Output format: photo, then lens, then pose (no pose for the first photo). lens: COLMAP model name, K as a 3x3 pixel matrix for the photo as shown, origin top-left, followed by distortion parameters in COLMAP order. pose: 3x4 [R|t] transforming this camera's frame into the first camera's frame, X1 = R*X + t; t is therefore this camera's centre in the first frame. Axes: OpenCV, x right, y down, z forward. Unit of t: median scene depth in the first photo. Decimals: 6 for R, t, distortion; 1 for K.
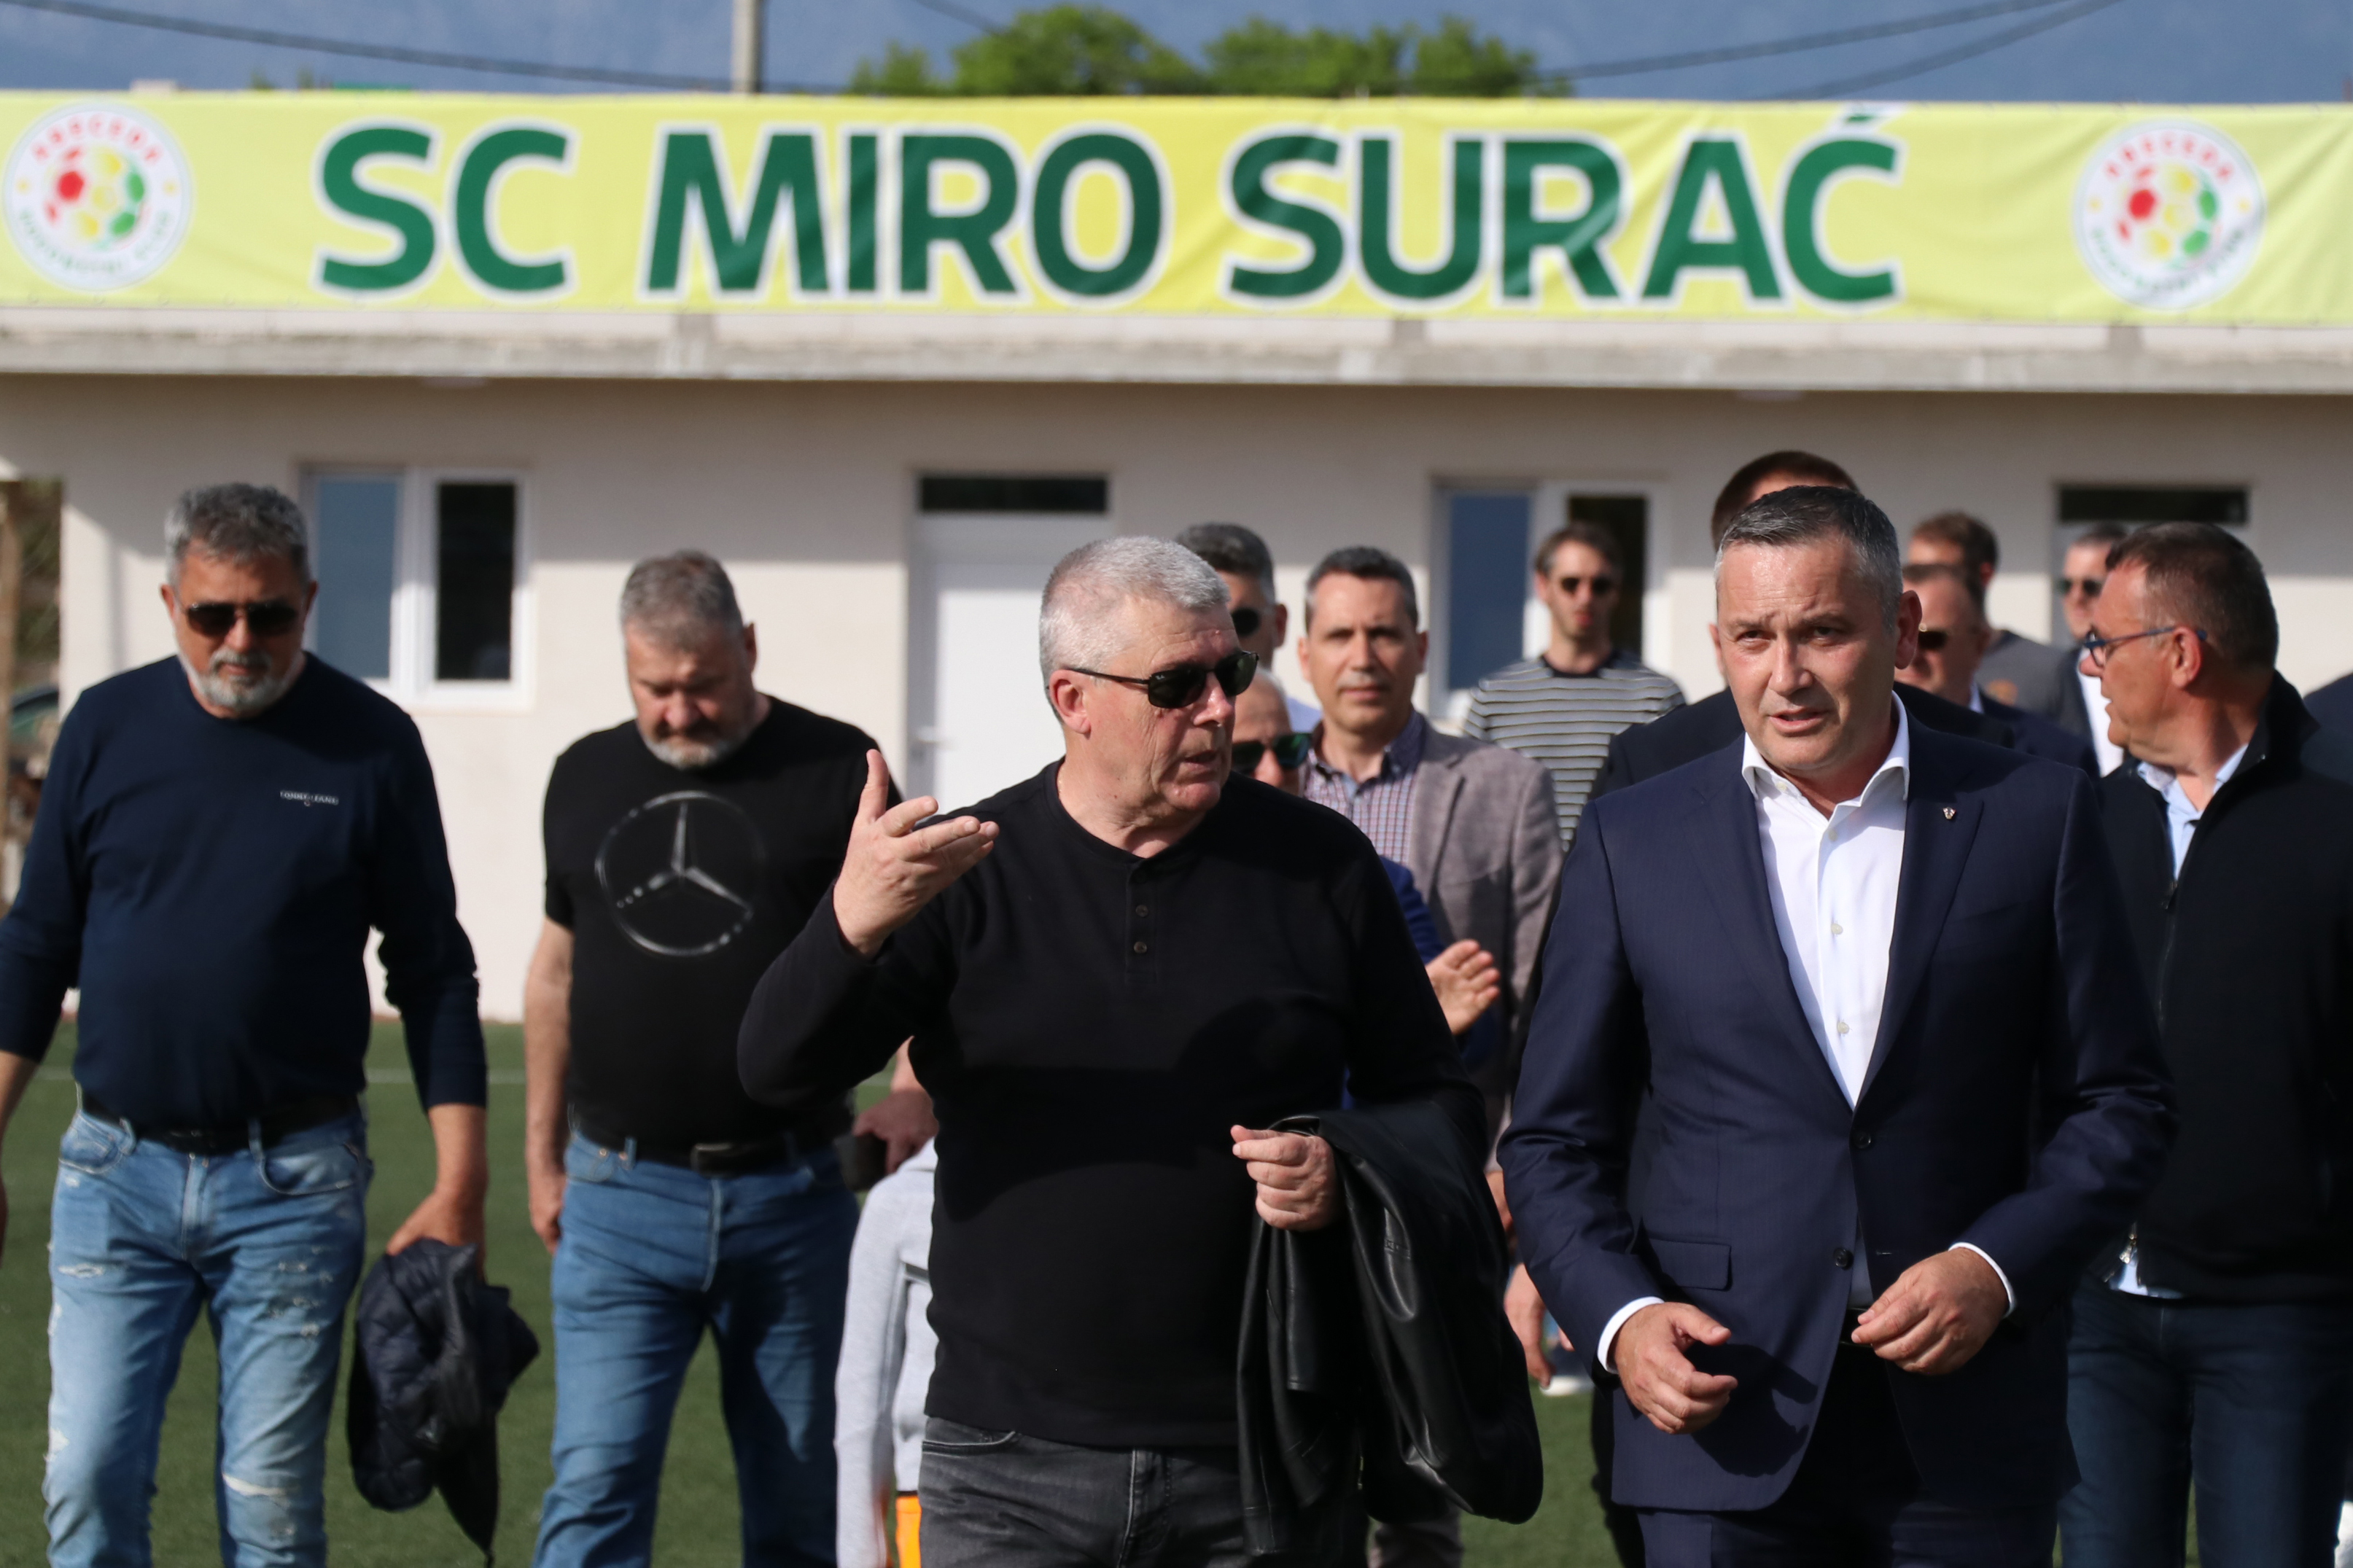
lens RADIAL K [[11654.2, 0, 1265.7], [0, 11654.2, 774.1], [0, 0, 1]] dist [0.113520, 0.000000]
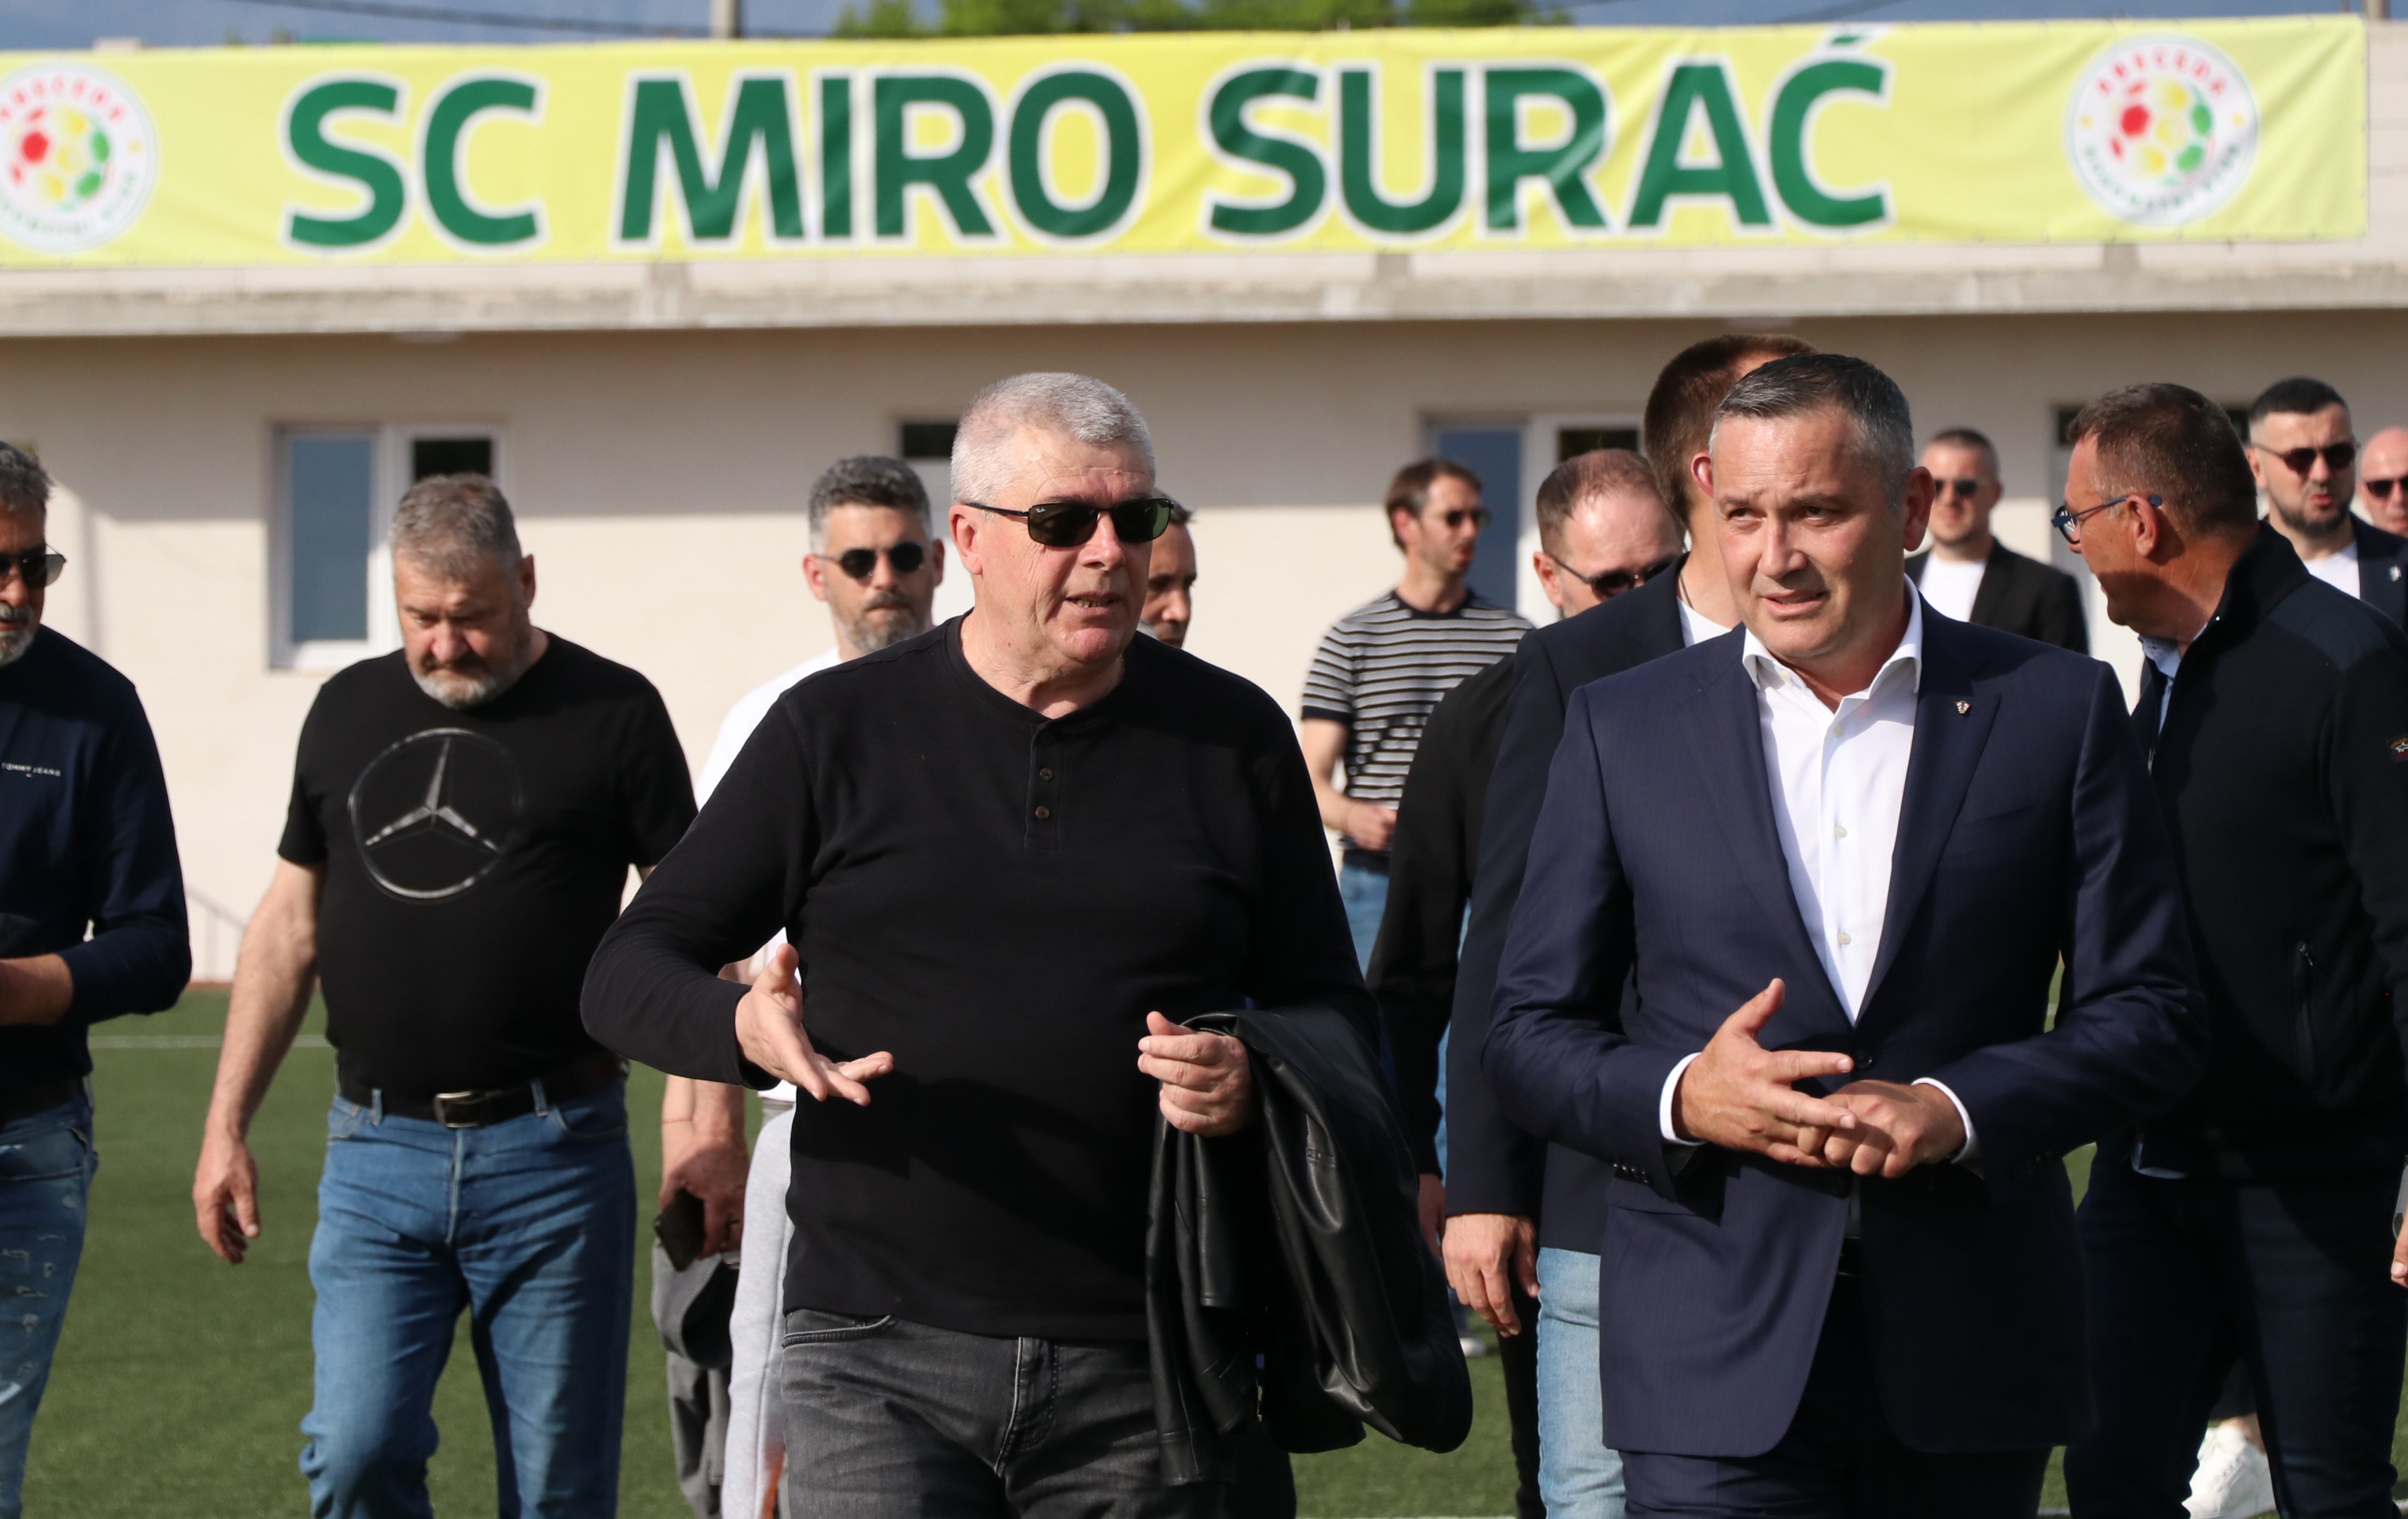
lens RADIAL K [[14978.4, 0, 1006.3], [0, 14978.4, 689.1], [0, 0, 1]] dist [0.039813, 0.000000]
pose [[0.999785, -0.019846, -0.006039, -0.013447], [0.019913, 0.999738, 0.011268, -0.017166], [0.005814, -0.011385, 0.999918, -0.266440]]
